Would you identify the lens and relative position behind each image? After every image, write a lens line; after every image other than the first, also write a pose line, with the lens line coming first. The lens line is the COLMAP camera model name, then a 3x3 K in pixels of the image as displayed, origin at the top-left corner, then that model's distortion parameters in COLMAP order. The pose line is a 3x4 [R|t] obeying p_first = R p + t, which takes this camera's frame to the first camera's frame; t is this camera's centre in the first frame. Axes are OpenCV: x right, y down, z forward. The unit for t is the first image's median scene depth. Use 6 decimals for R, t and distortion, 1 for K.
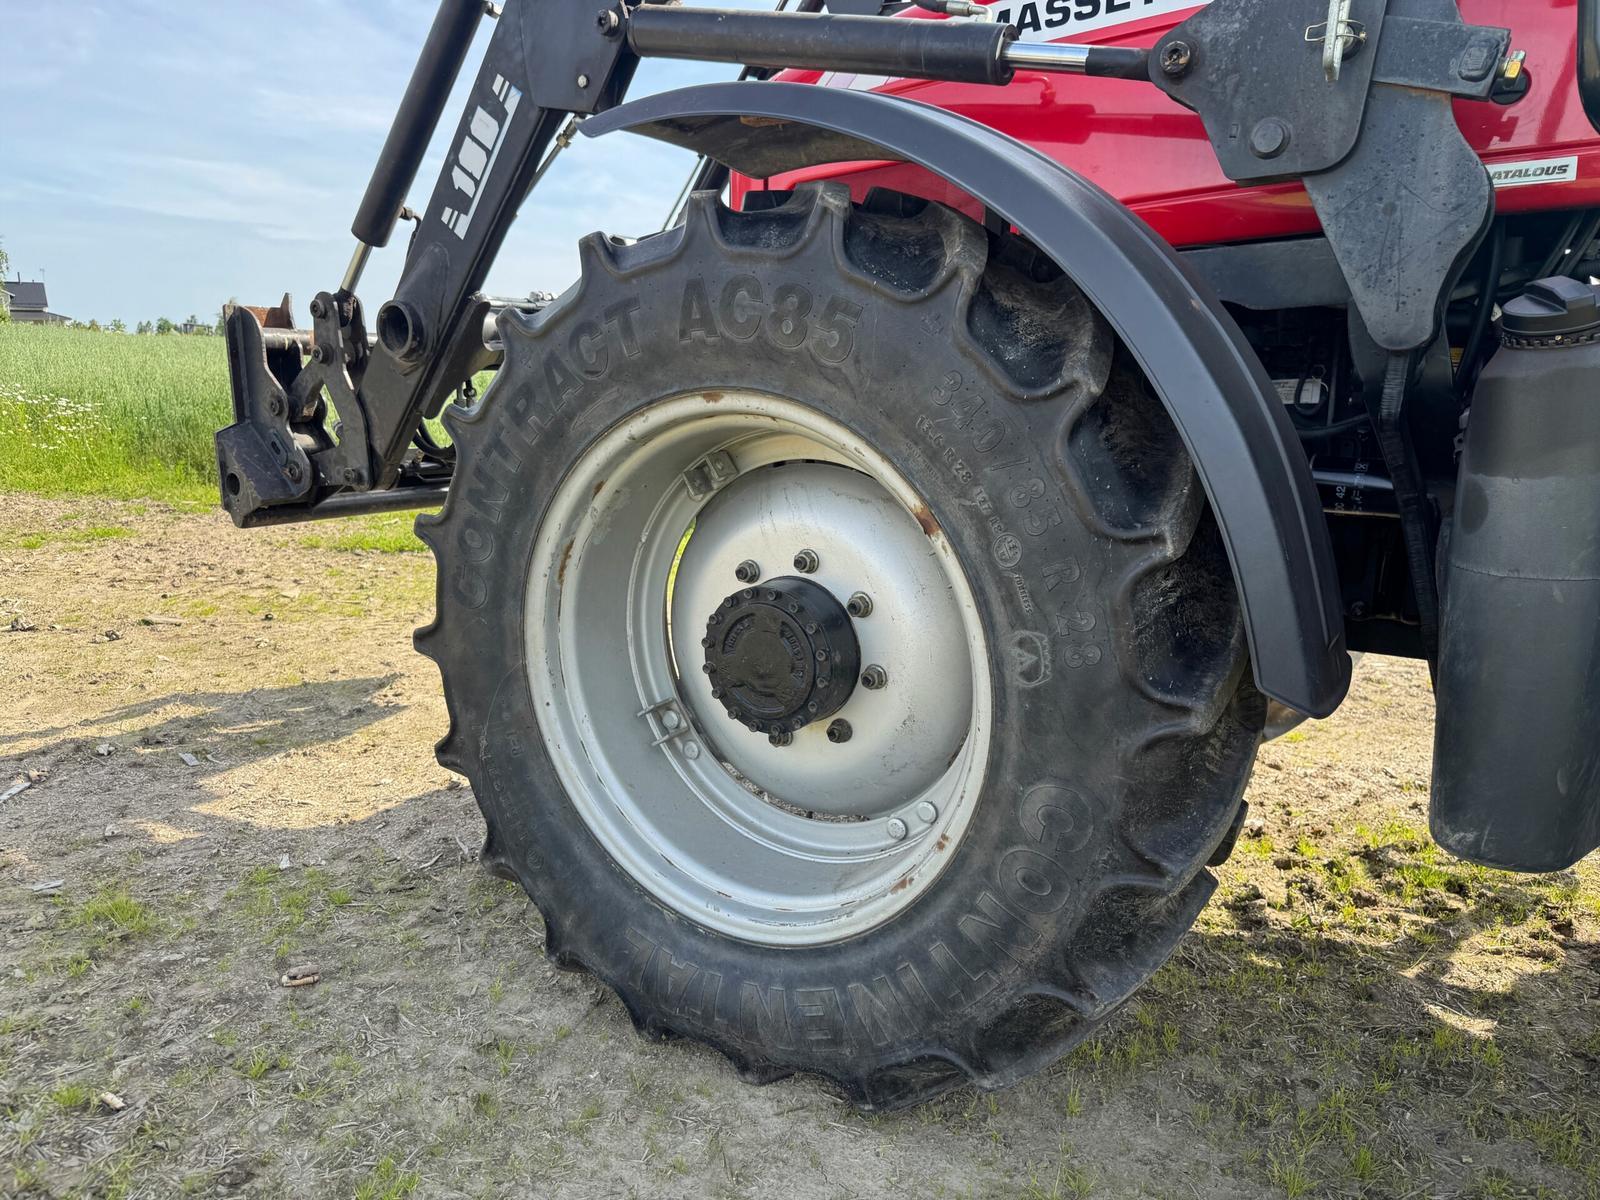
lens RADIAL K [[1131.1, 0, 801.4], [0, 1131.1, 598.7], [0, 0, 1]] dist [0.079033, -0.119676]
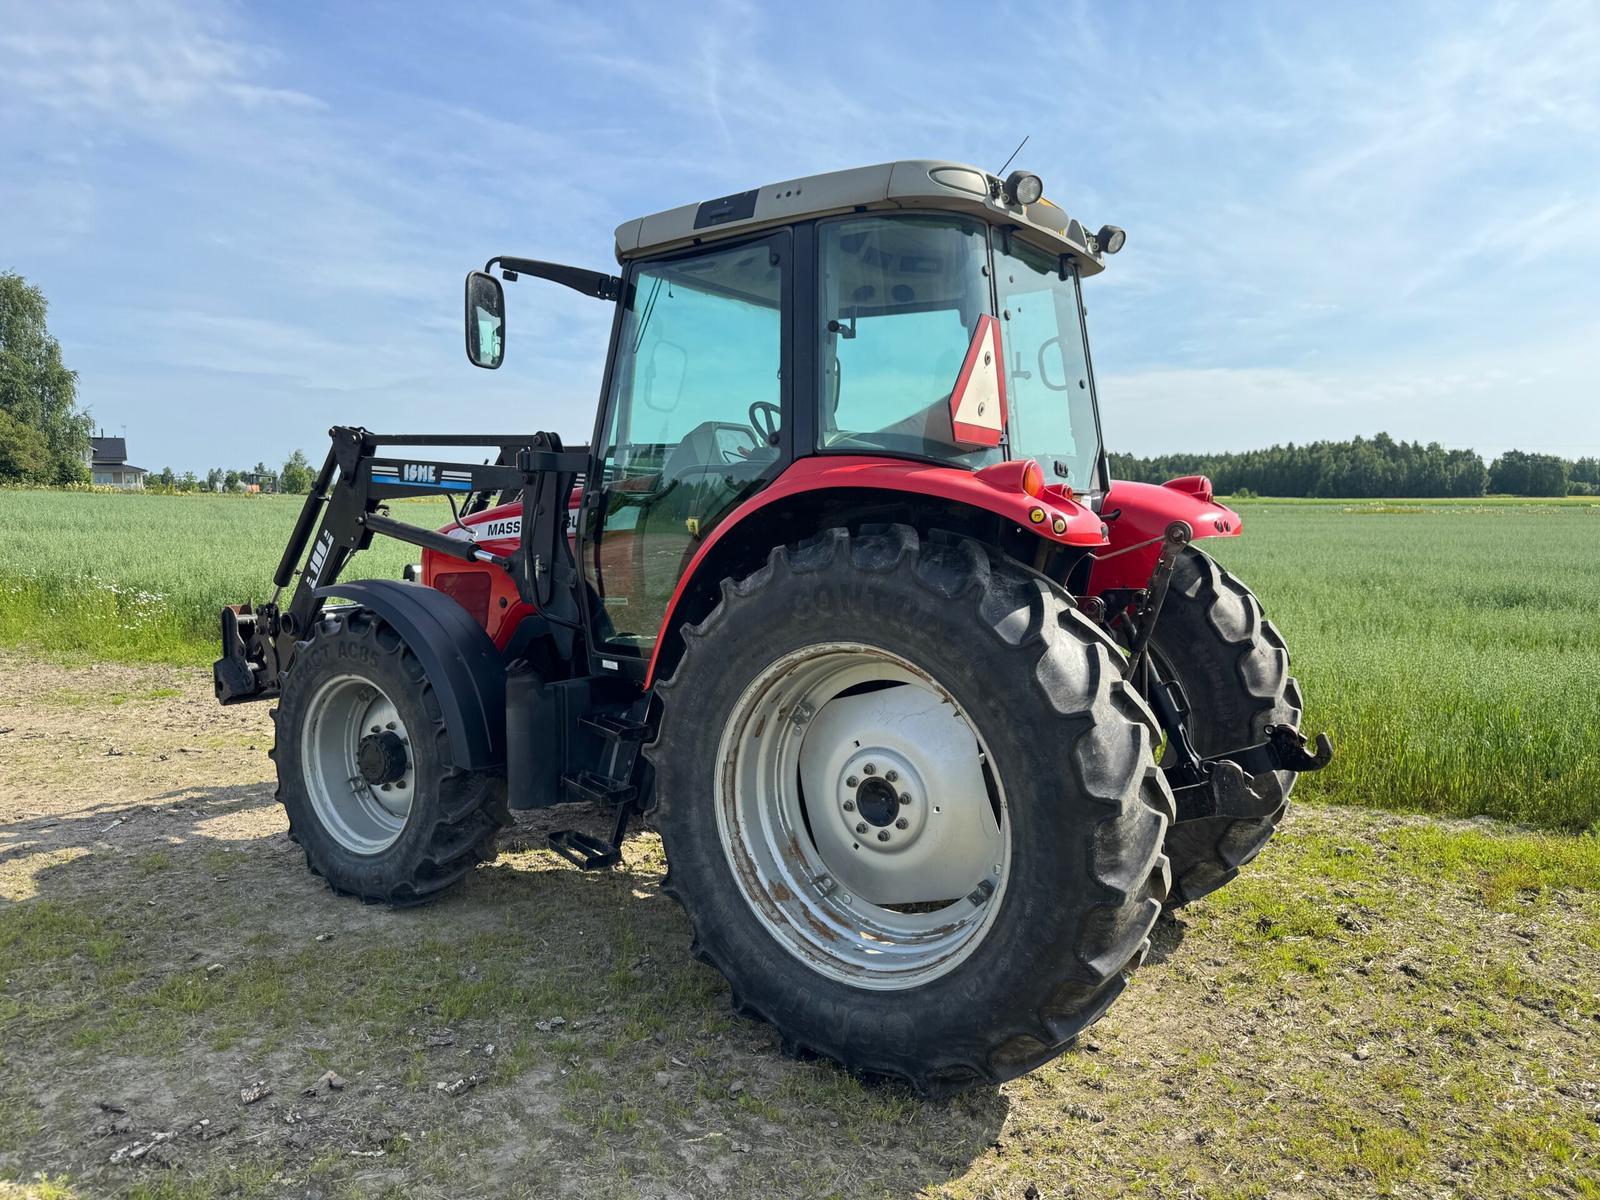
lens RADIAL K [[1118.7, 0, 790.8], [0, 1118.7, 600.9], [0, 0, 1]] dist [0.114446, -0.198939]
pose [[0.999031, -0.003930, -0.043833, 1.195677], [-0.001220, 0.993148, -0.116860, -0.013101], [0.043992, 0.116800, 0.992181, -1.959001]]
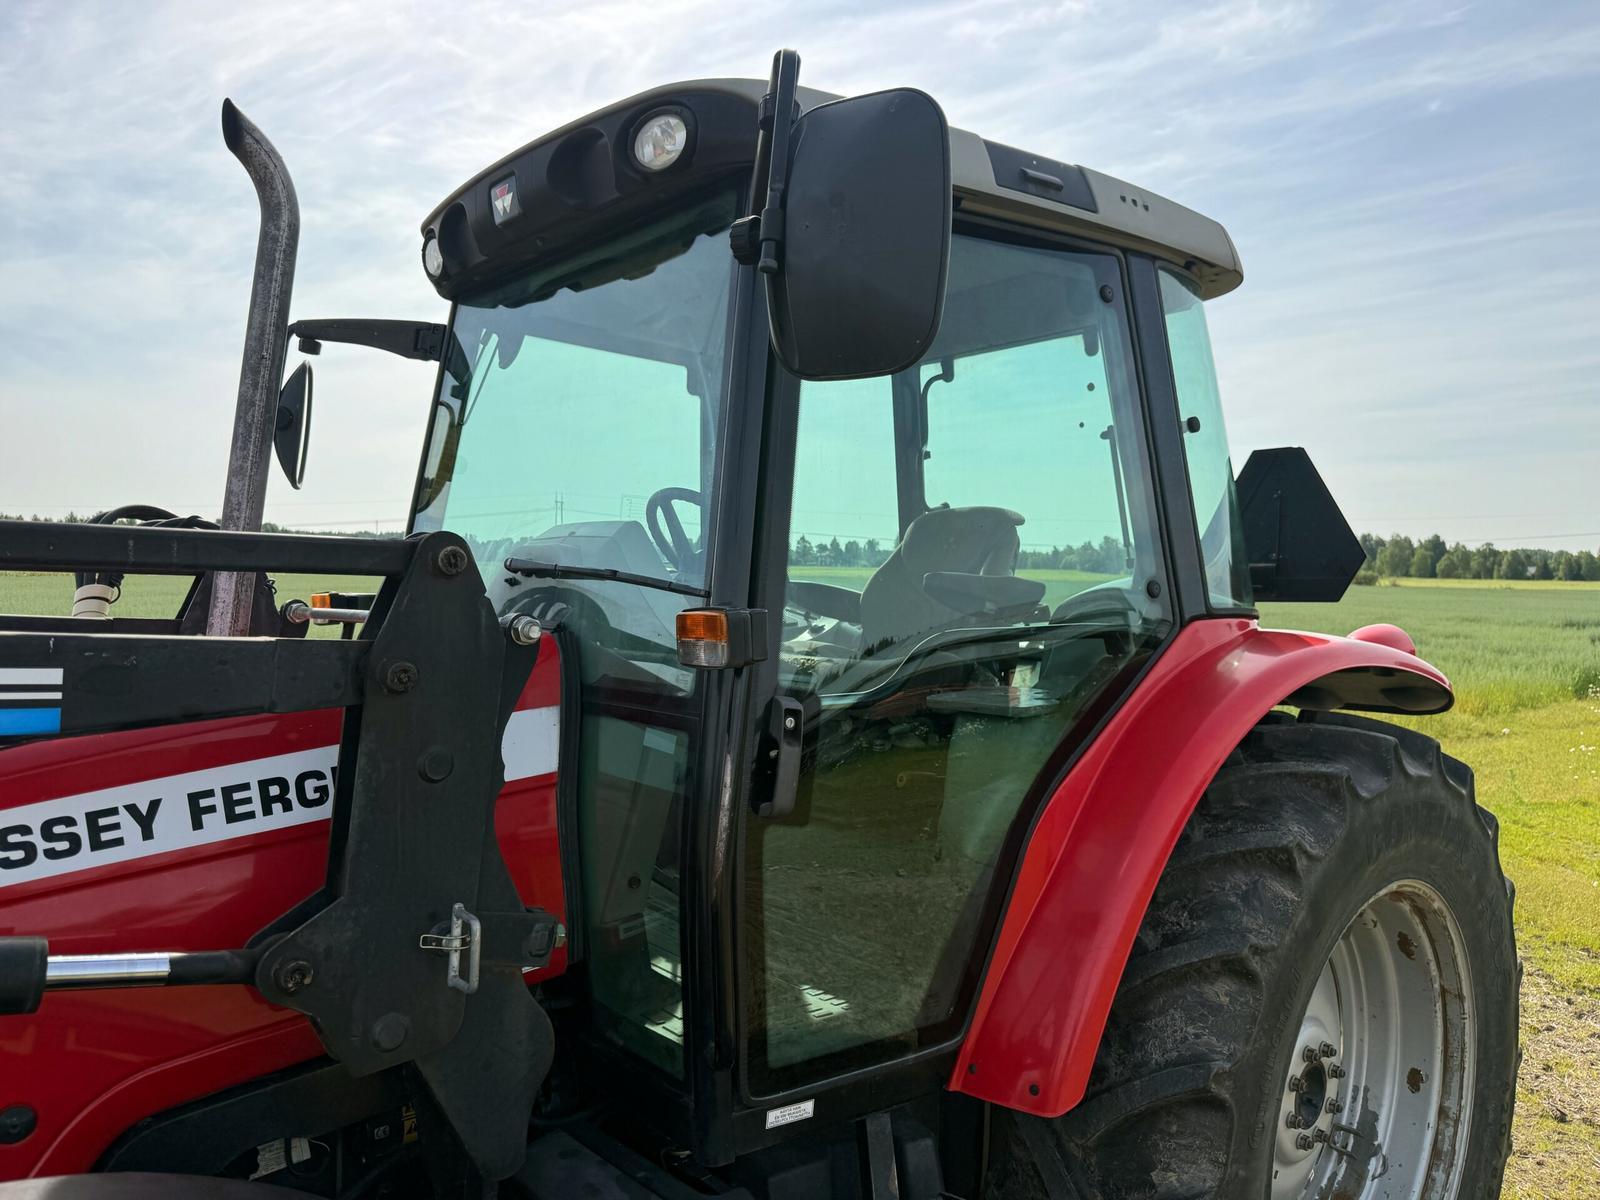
lens RADIAL K [[1137.6, 0, 800.0], [0, 1137.6, 600.0], [0, 0, 1]] dist [-0.002141, -0.002399]
pose [[0.291949, -0.031450, 0.955917, -0.415283], [0.188114, 0.981825, -0.025150, -0.644212], [-0.937752, 0.187164, 0.292559, 0.269489]]
